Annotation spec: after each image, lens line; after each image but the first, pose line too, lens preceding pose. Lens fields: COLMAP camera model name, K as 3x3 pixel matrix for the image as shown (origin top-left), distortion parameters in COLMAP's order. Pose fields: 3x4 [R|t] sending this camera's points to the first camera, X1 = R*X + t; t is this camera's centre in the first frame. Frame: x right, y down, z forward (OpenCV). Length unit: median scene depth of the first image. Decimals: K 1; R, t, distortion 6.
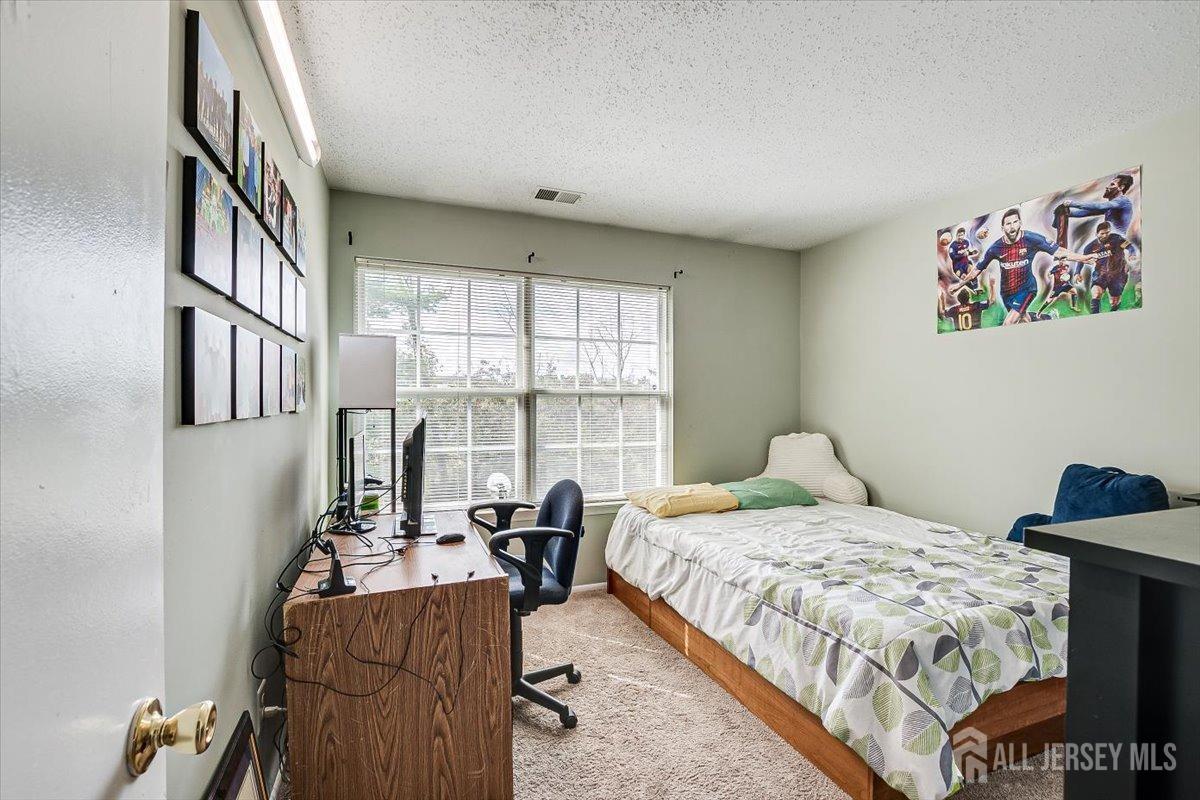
lens RADIAL K [[523.1, 0, 599.0], [0, 523.1, 404.6], [0, 0, 1]] dist [-0.024968, 0.004141]
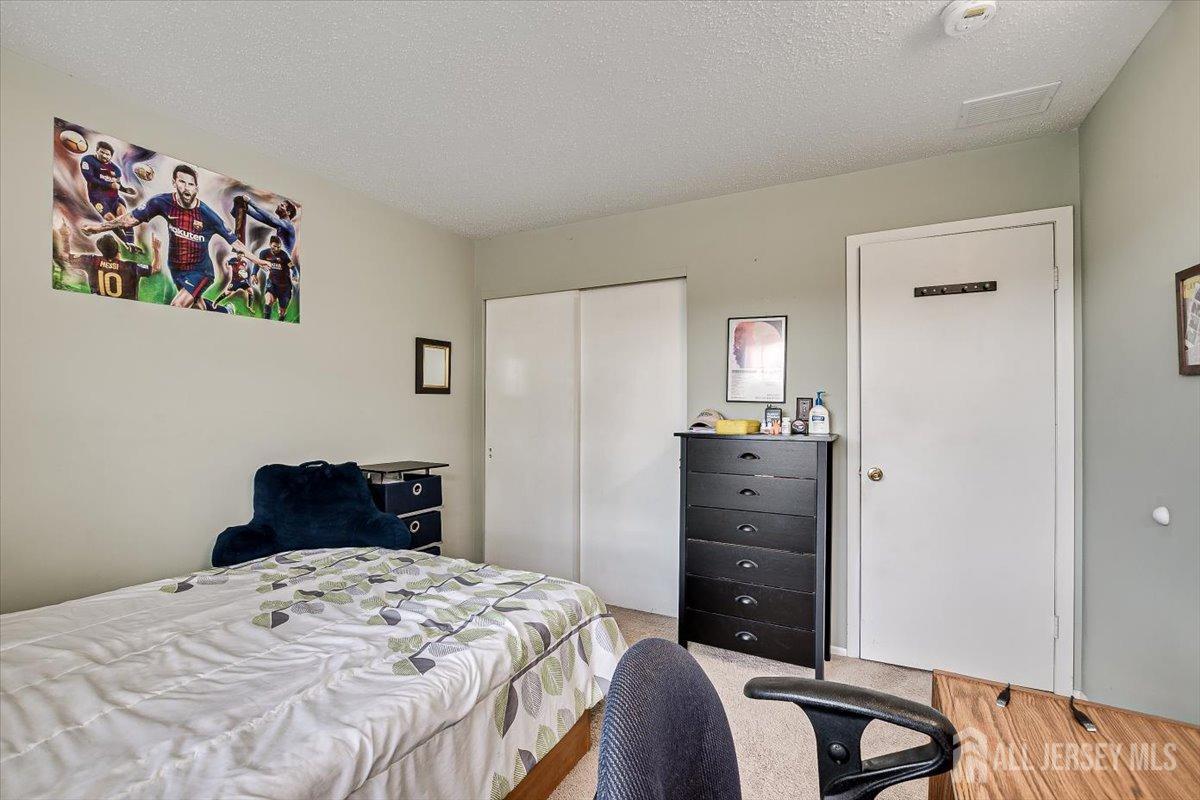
lens RADIAL K [[523.1, 0, 601.6], [0, 523.1, 400.2], [0, 0, 1]] dist [-0.024968, 0.004141]
pose [[-0.652061, 0.004159, 0.758155, -0.250655], [-0.005125, 0.999938, -0.009893, -0.005178], [-0.758150, -0.010337, -0.651999, 1.075117]]
